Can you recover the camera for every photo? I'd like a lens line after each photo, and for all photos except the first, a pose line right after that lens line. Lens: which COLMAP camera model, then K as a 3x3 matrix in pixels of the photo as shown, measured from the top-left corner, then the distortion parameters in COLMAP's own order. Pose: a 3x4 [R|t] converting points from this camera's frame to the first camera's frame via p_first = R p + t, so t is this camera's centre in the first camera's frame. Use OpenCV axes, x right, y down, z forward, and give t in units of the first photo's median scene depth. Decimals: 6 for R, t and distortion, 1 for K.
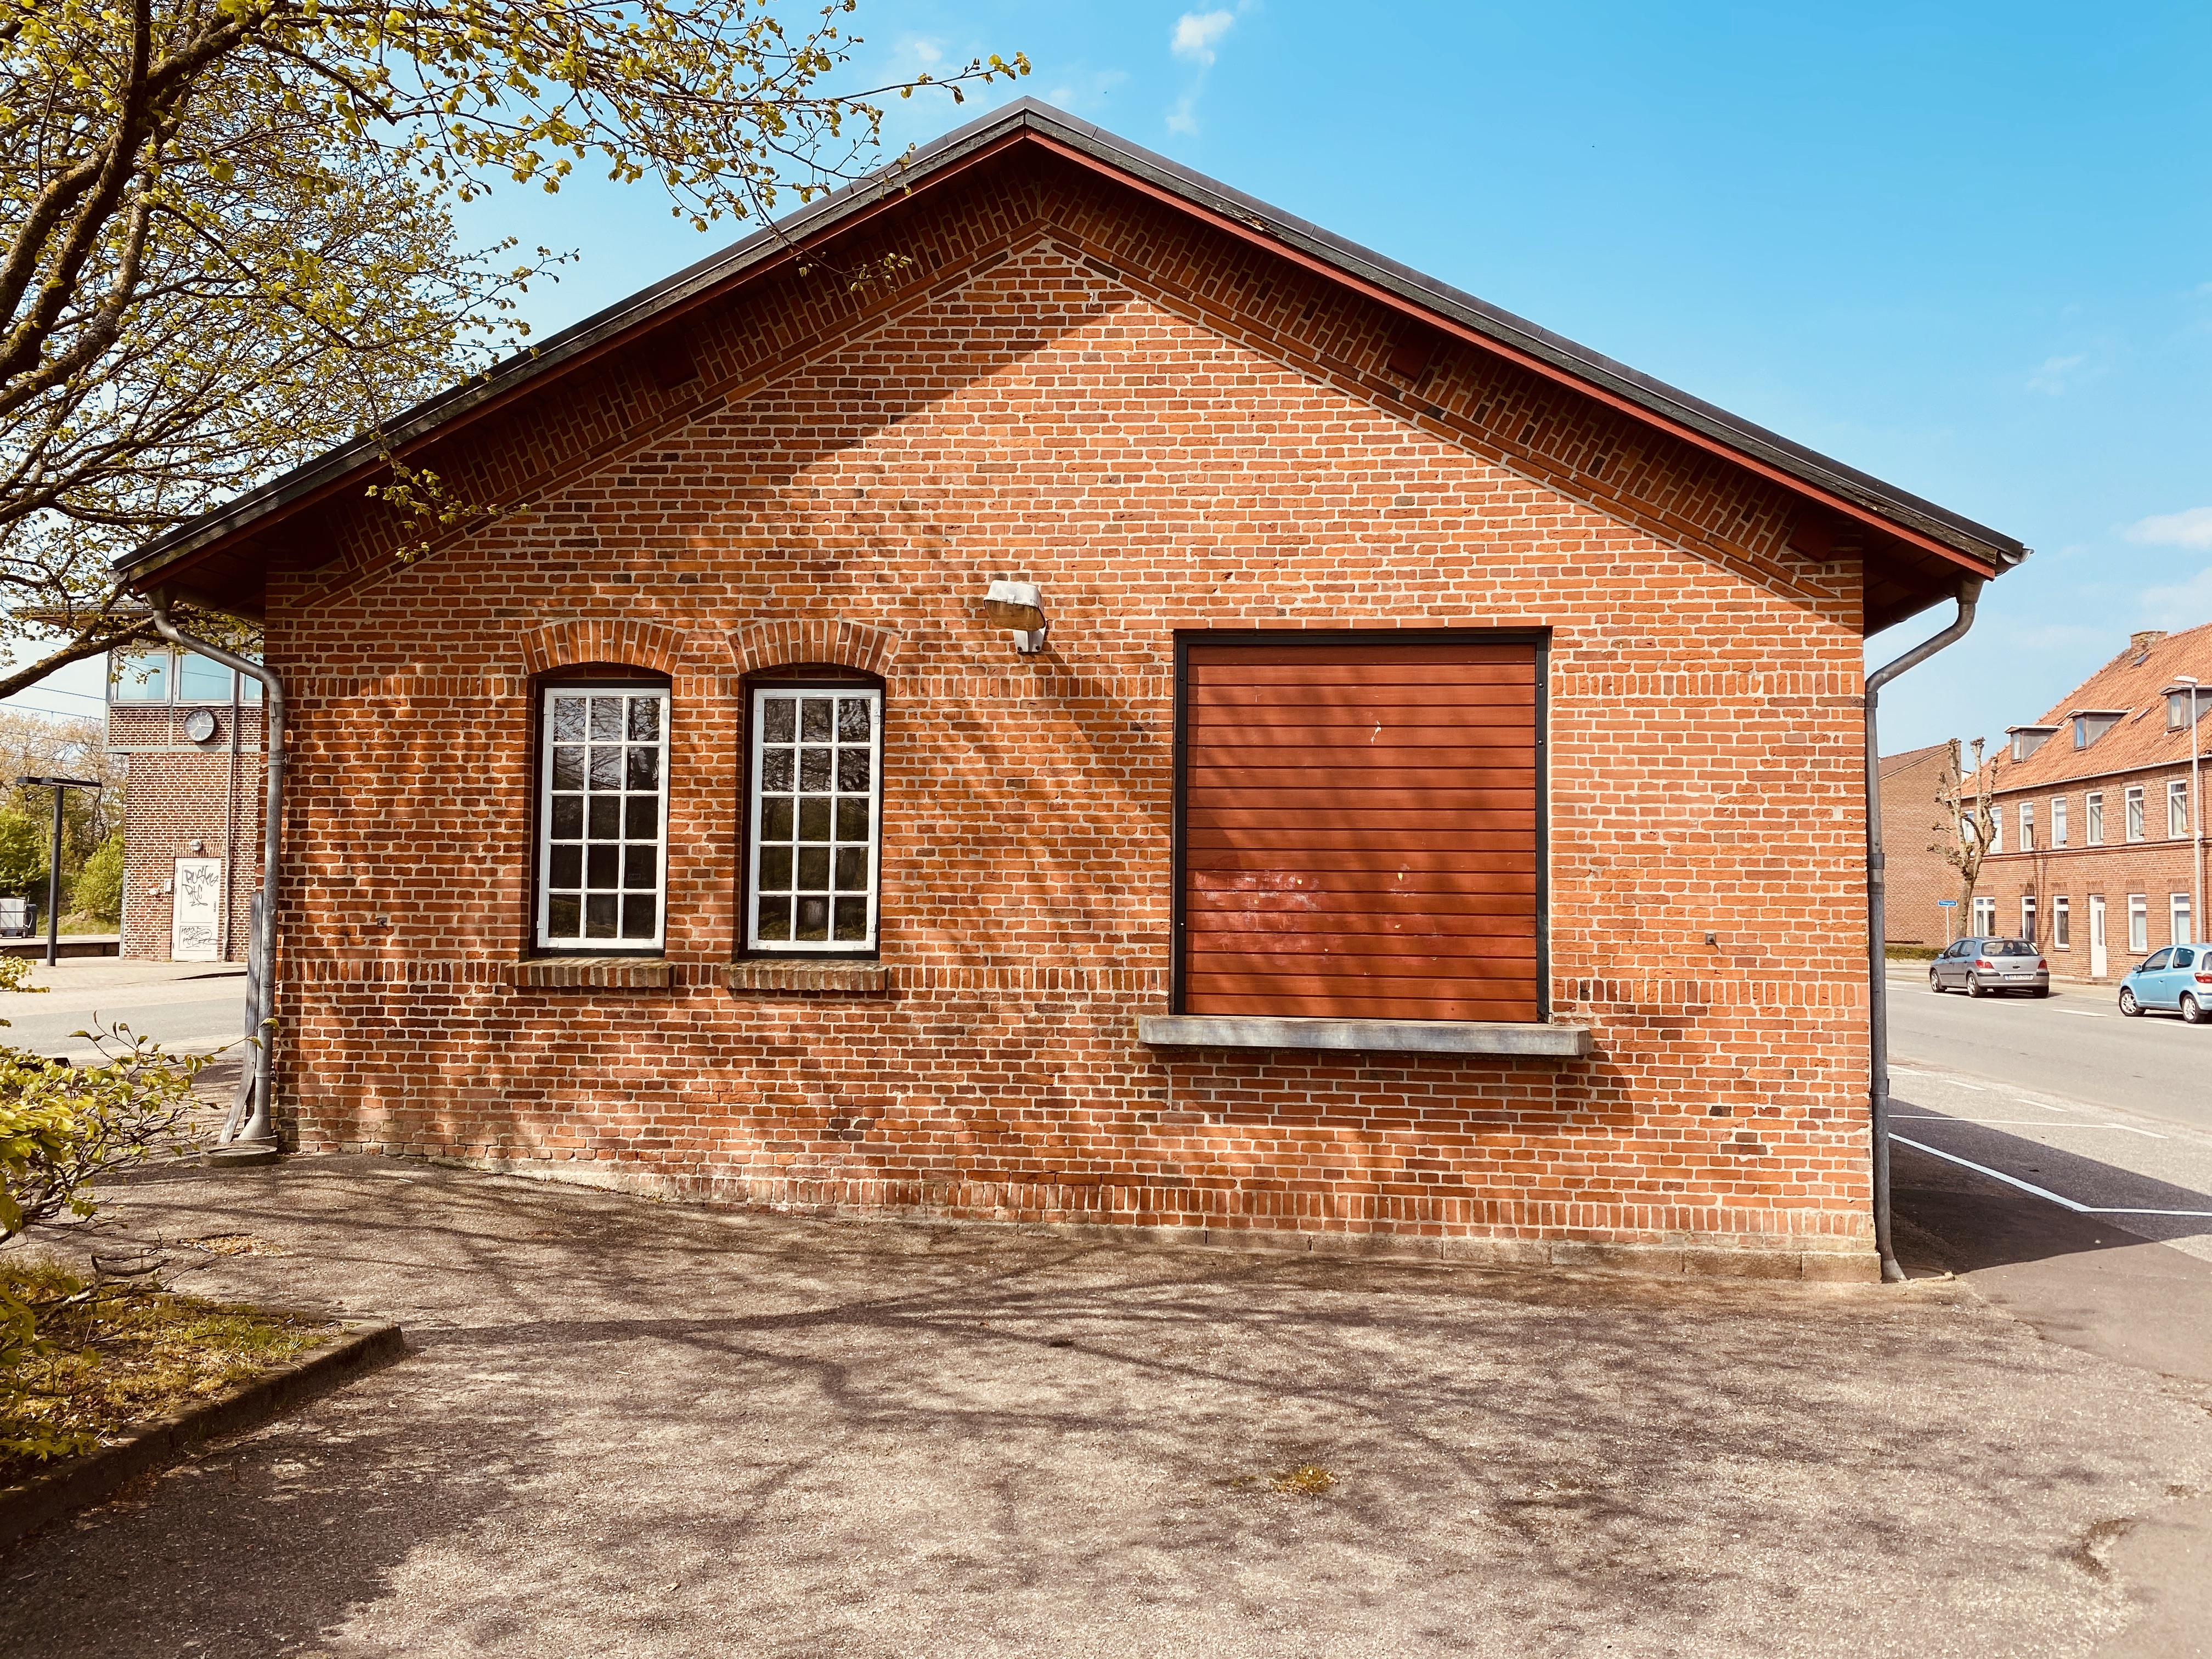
lens RADIAL K [[1670.5, 0, 1099.7], [0, 1670.5, 801.5], [0, 0, 1]] dist [0.174082, -0.458002]
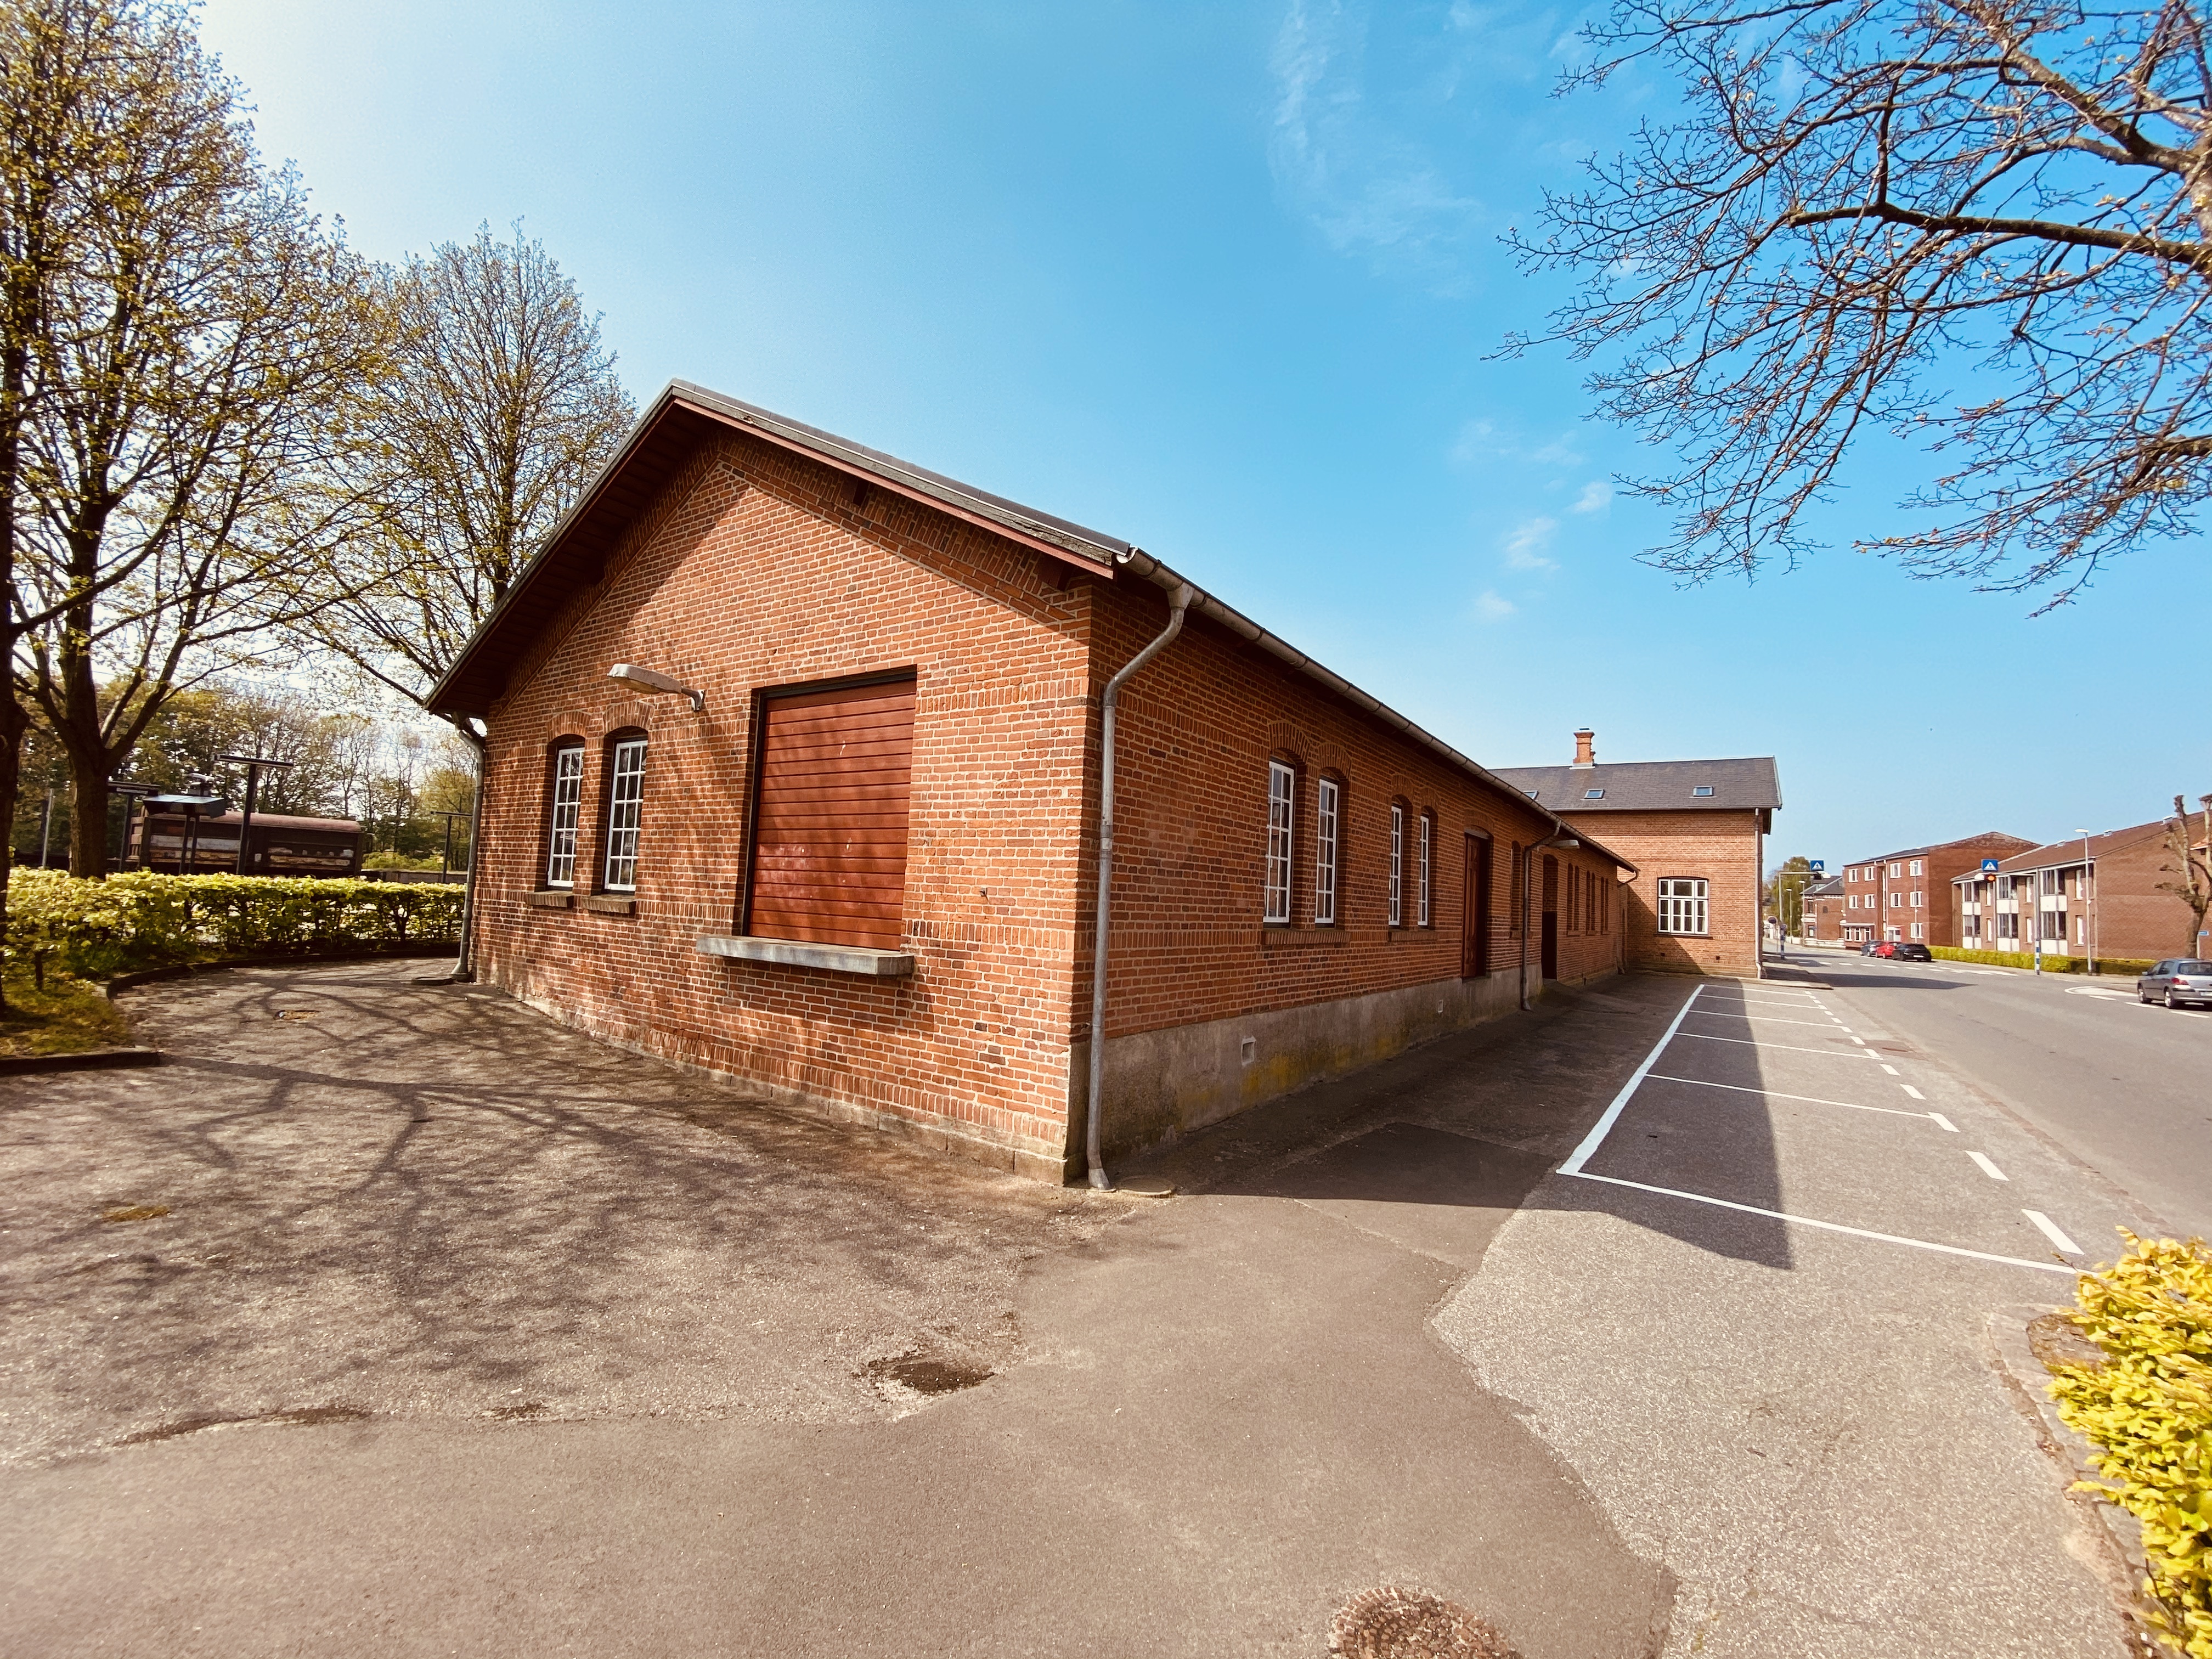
lens RADIAL K [[894.9, 0, 1099.8], [0, 894.9, 829.8], [0, 0, 1]] dist [0.038360, -0.029867]
pose [[0.876019, -0.007493, -0.482219, 0.757384], [-0.005624, 0.999653, -0.025751, 0.049805], [0.482244, 0.025270, 0.875672, 0.439094]]
